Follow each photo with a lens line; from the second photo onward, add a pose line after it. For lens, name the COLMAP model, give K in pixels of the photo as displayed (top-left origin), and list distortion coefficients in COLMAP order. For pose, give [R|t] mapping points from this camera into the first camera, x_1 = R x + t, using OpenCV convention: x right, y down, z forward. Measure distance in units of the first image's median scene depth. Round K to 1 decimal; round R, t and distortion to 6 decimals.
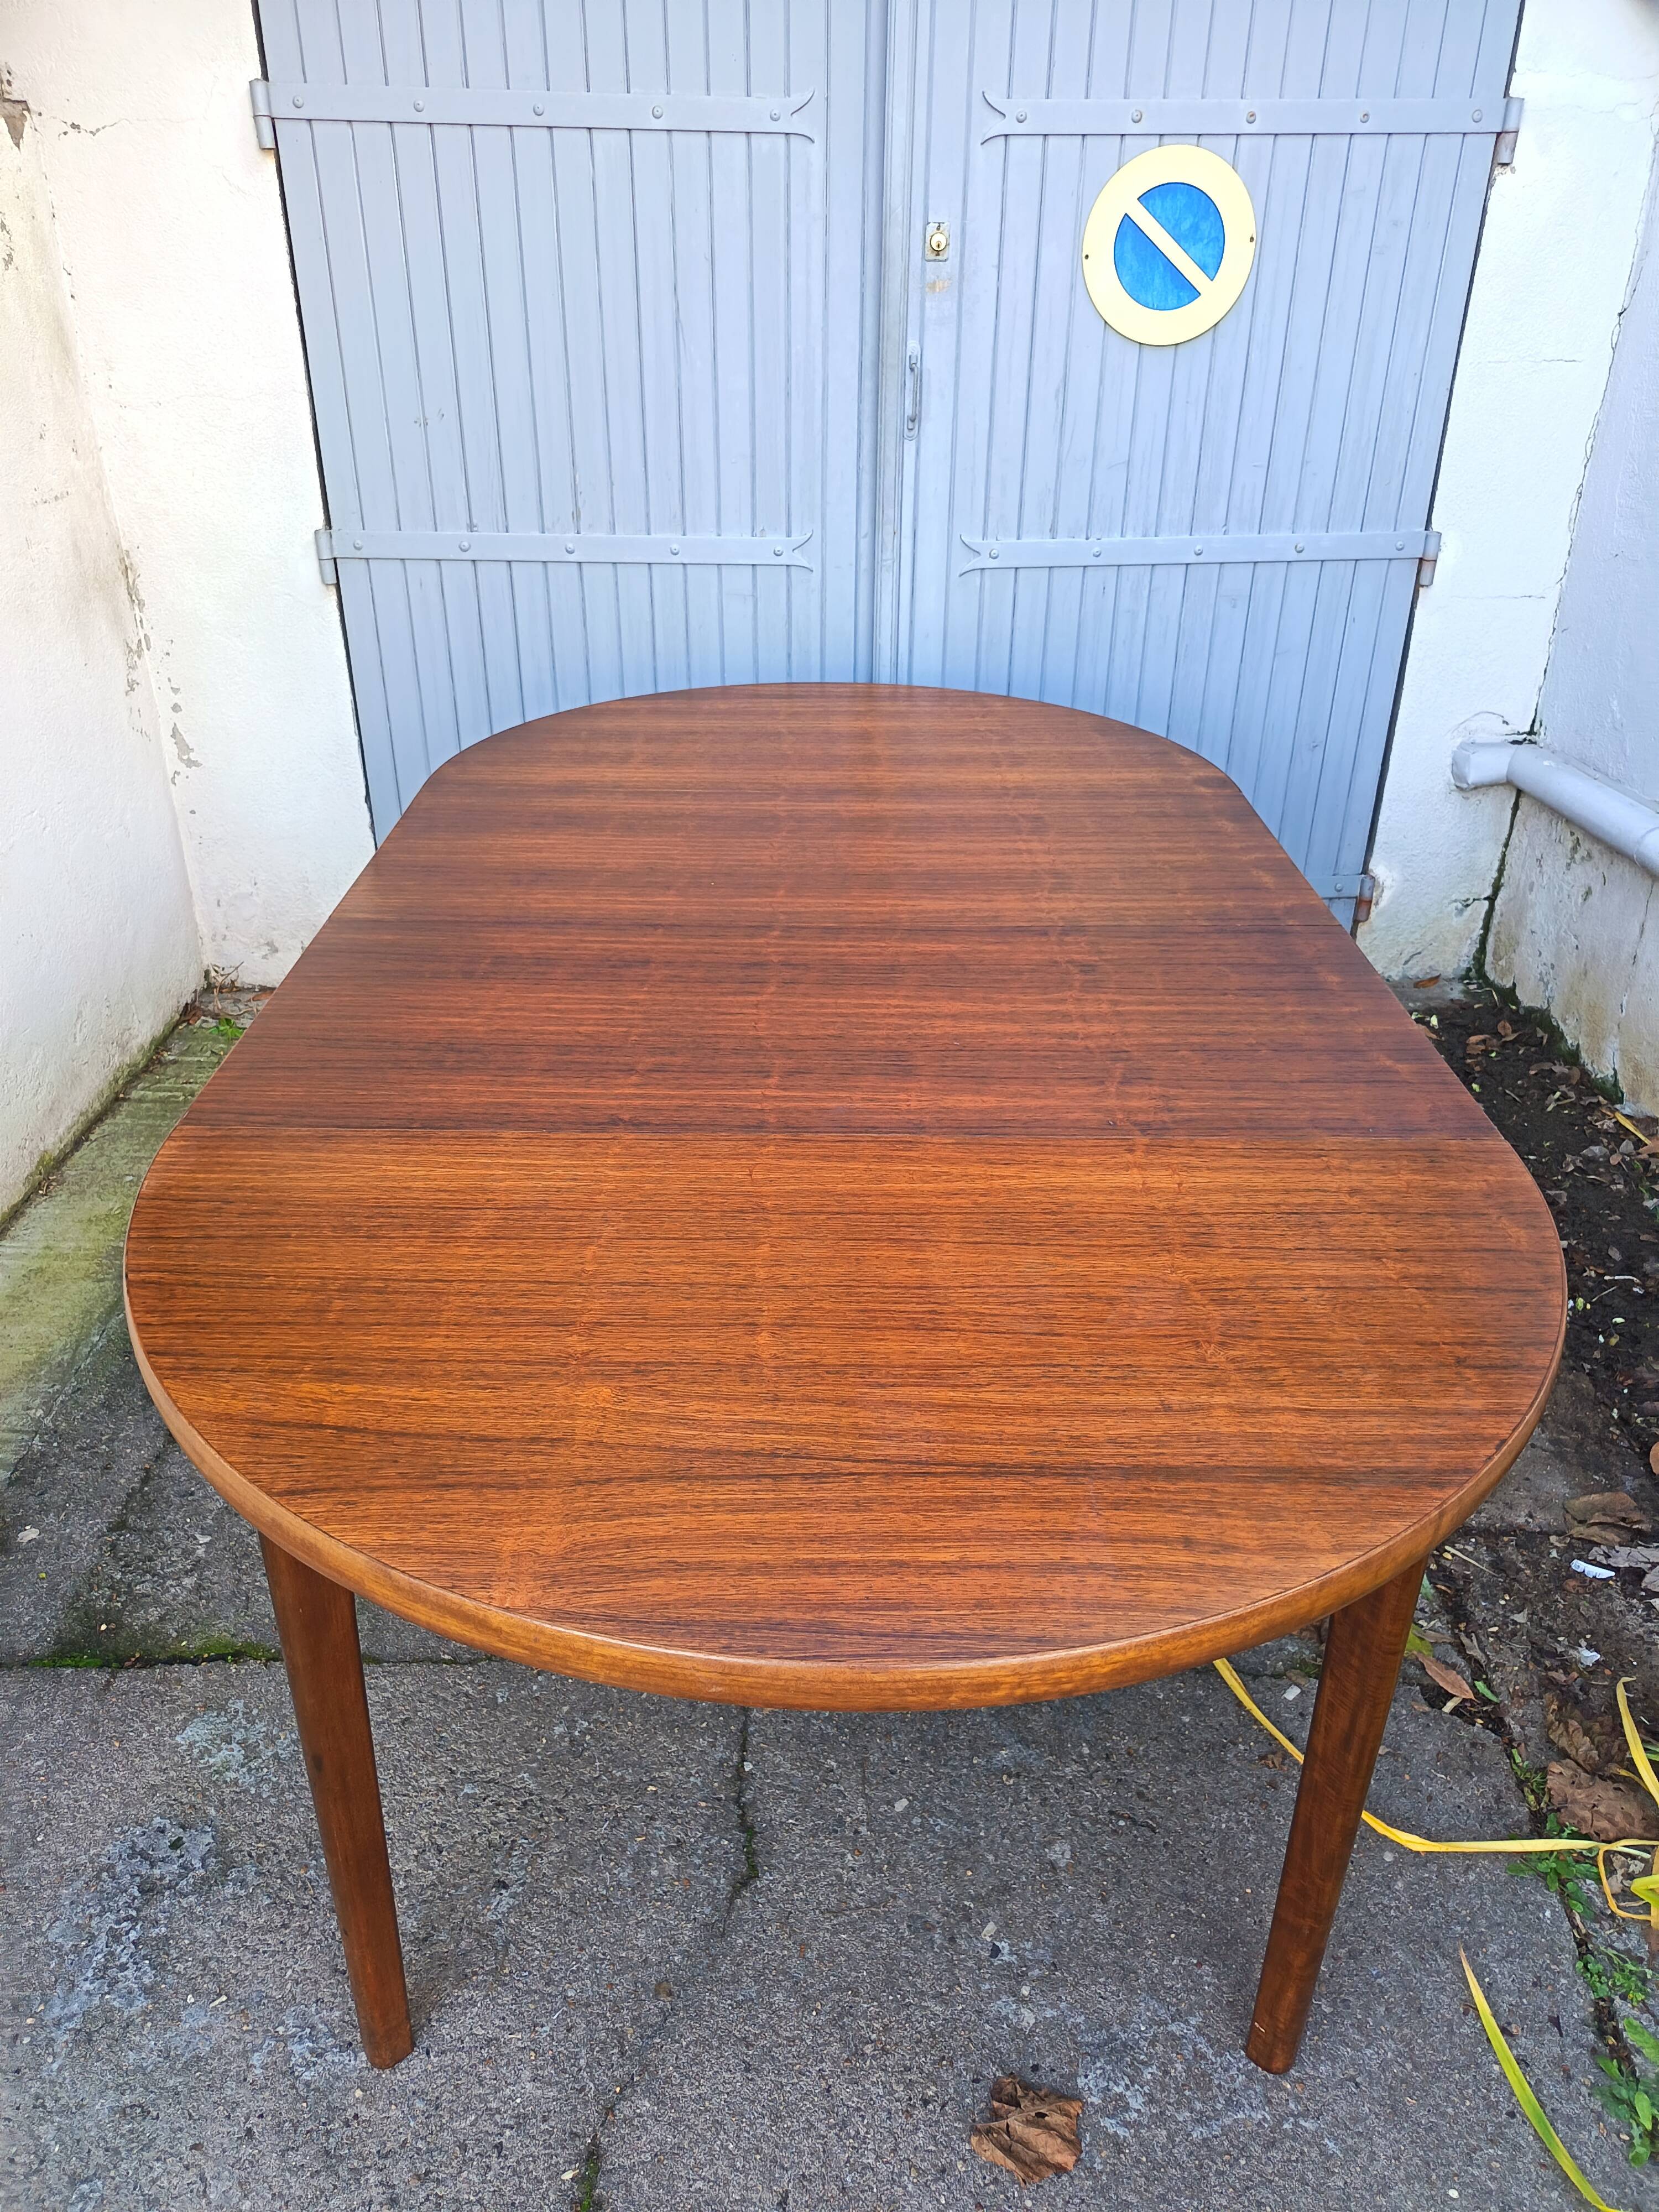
lens RADIAL K [[1539.7, 0, 835.8], [0, 1539.7, 1103.7], [0, 0, 1]] dist [0.030598, -0.032718]
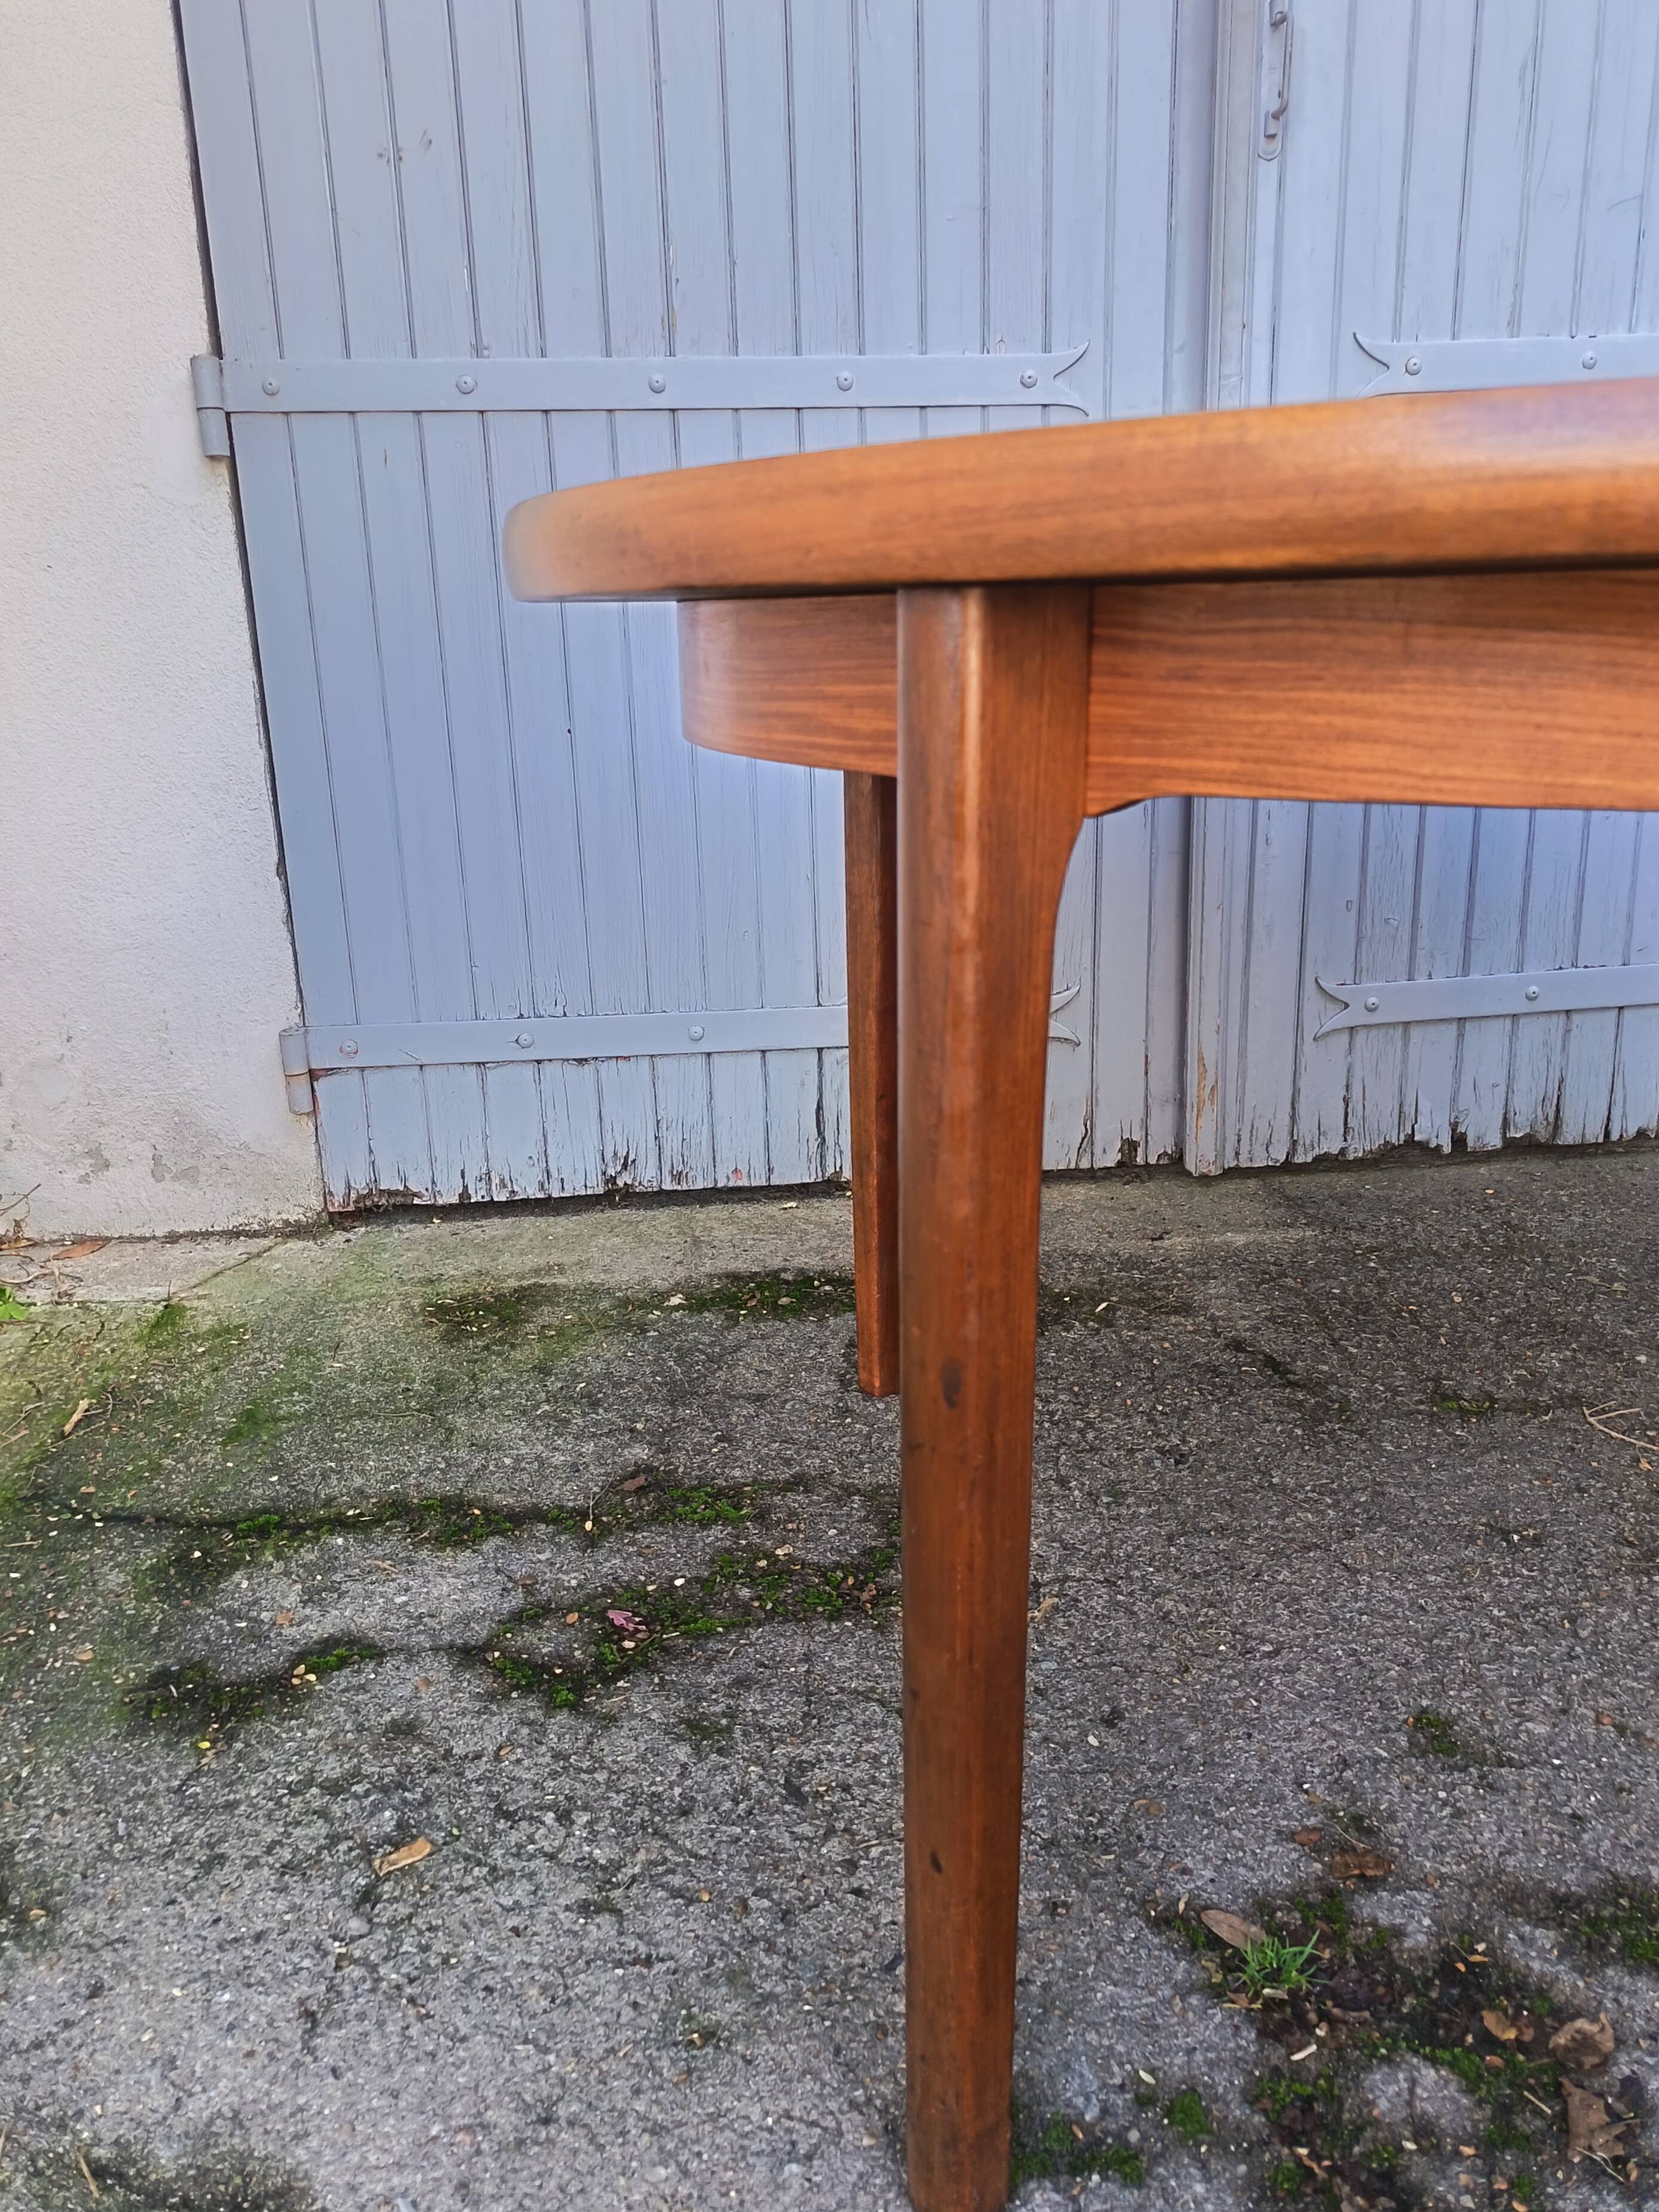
lens RADIAL K [[1663.7, 0, 832.6], [0, 1663.7, 1098.1], [0, 0, 1]] dist [0.046181, -0.051125]
pose [[0.998294, -0.050850, 0.028688, -0.148737], [0.056032, 0.972505, -0.226041, 0.029929], [-0.016405, 0.227263, 0.973695, 0.504889]]
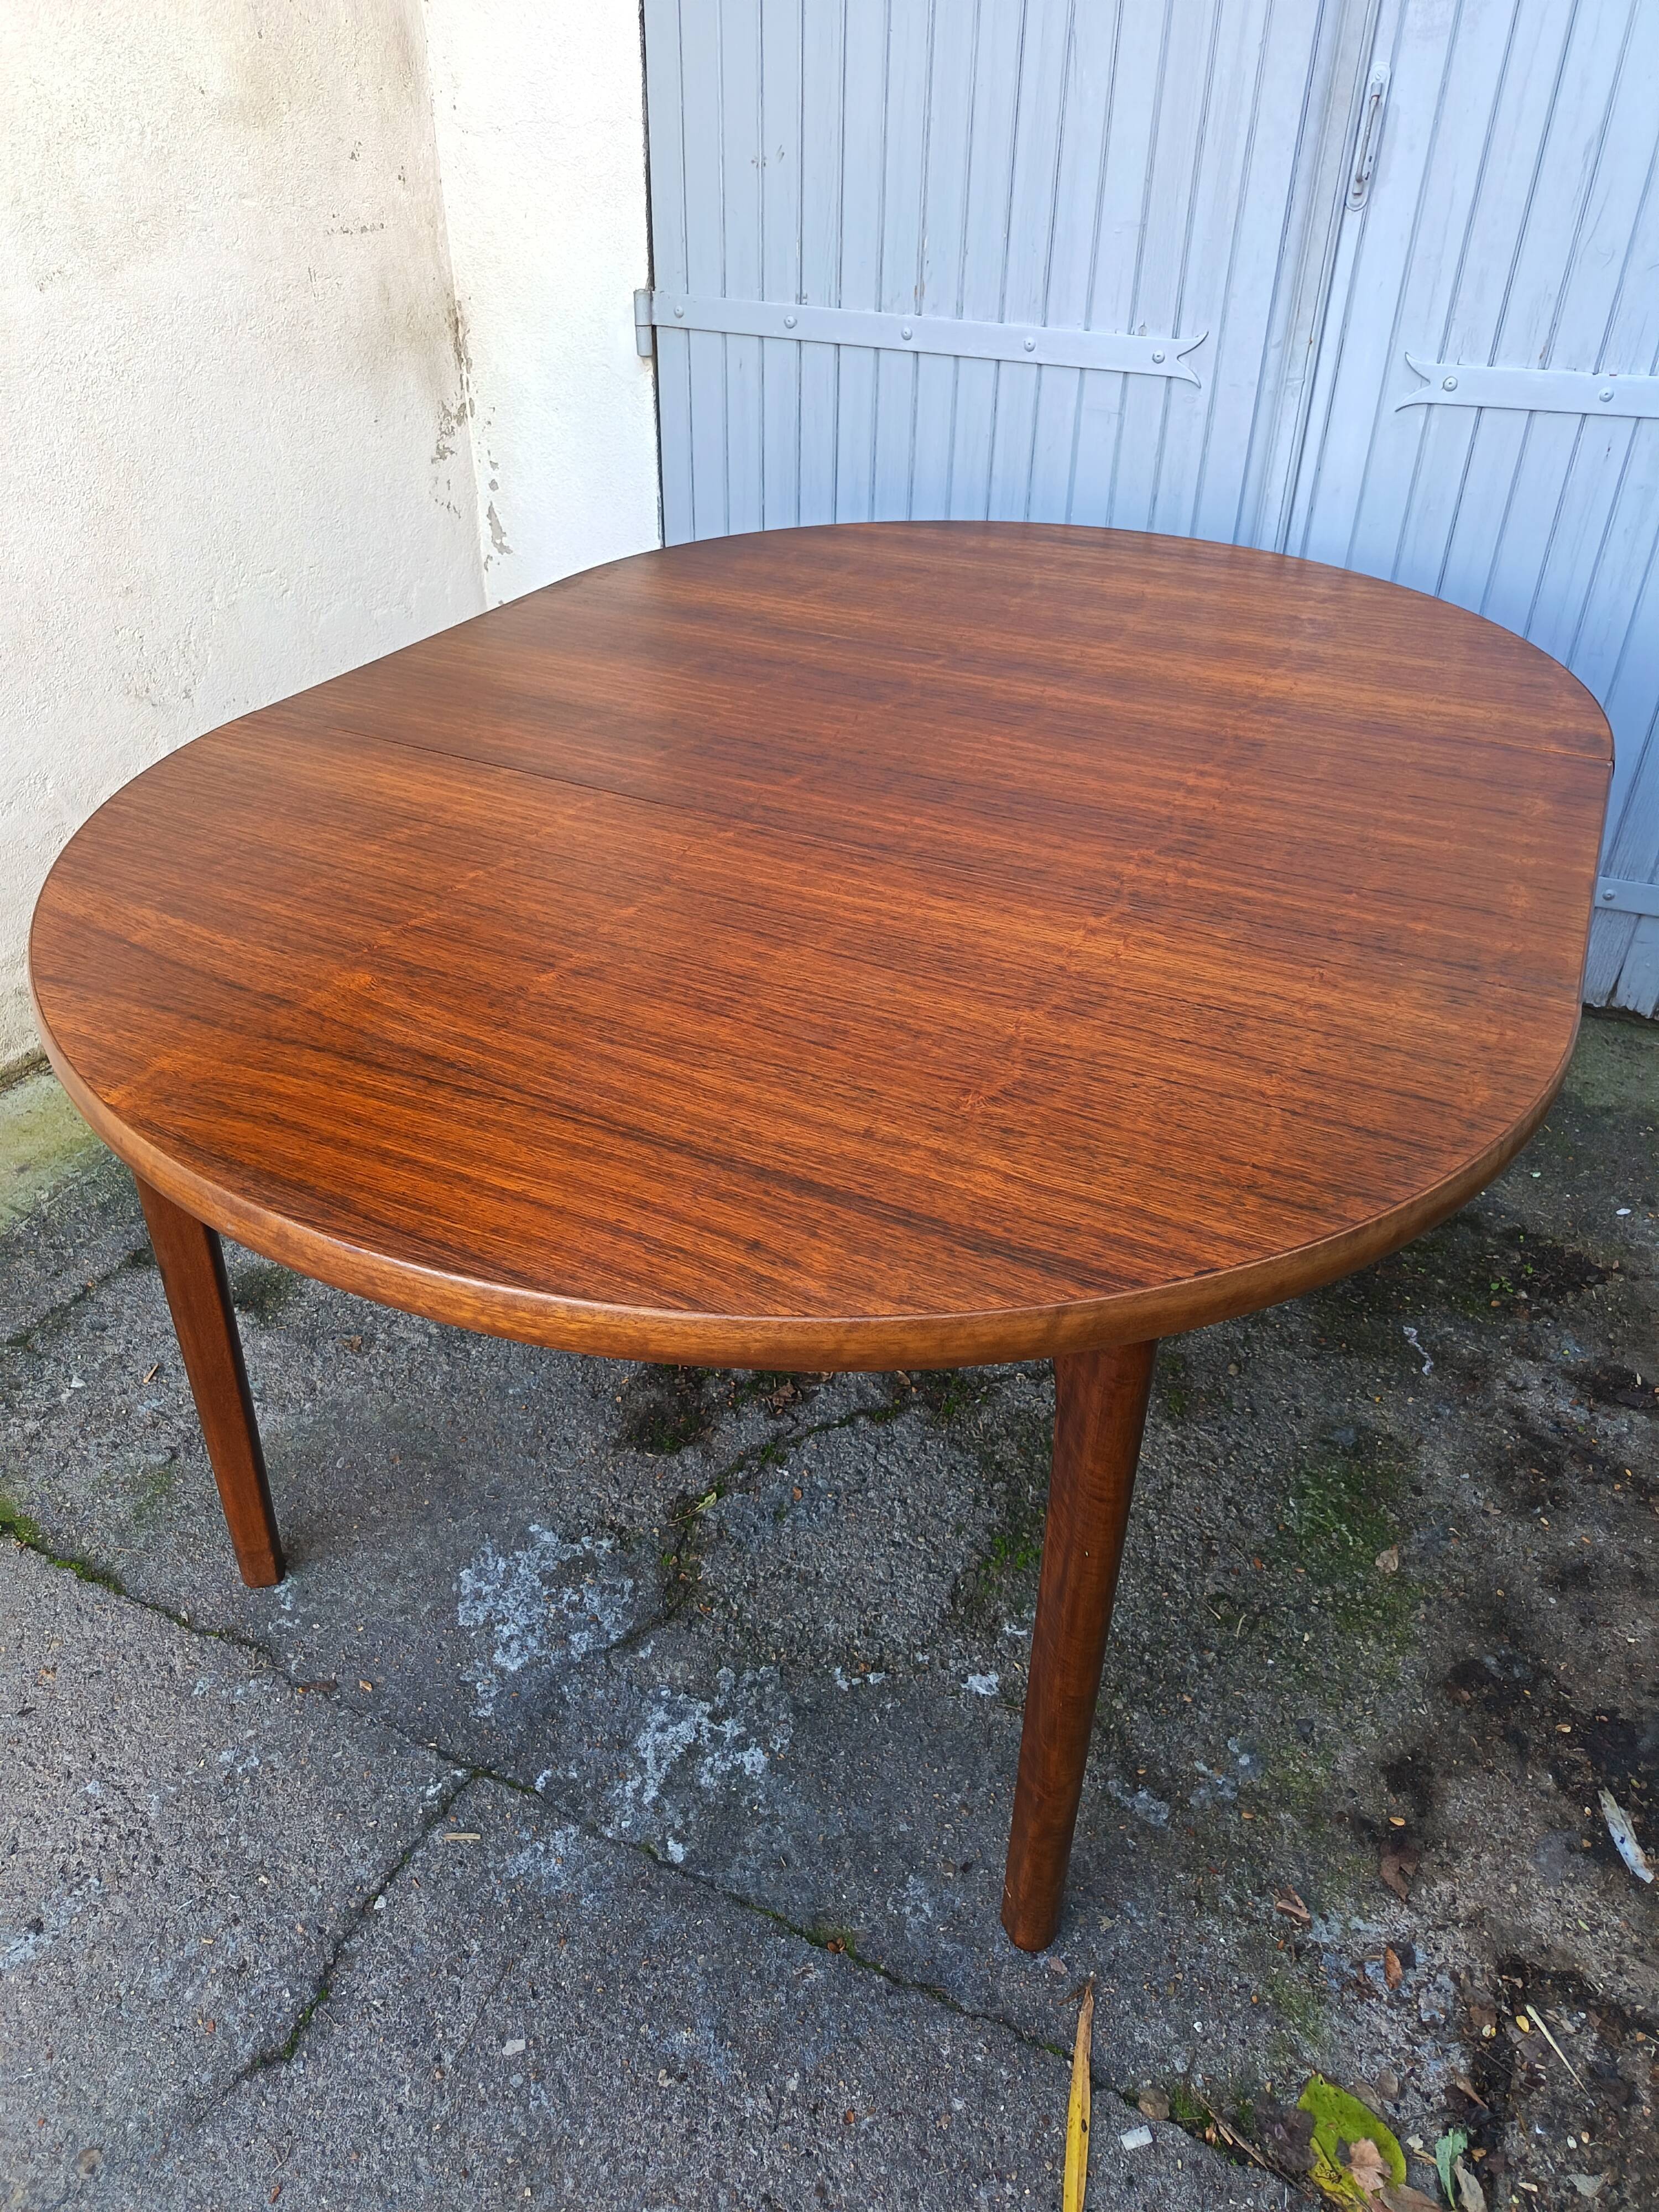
lens RADIAL K [[1539.7, 0, 832.8], [0, 1539.7, 1105.1], [0, 0, 1]] dist [0.030598, -0.032718]
pose [[0.902027, 0.248680, -0.352854, 0.193691], [-0.219177, 0.968035, 0.121942, -0.060608], [0.371900, -0.032657, 0.927698, 0.230248]]
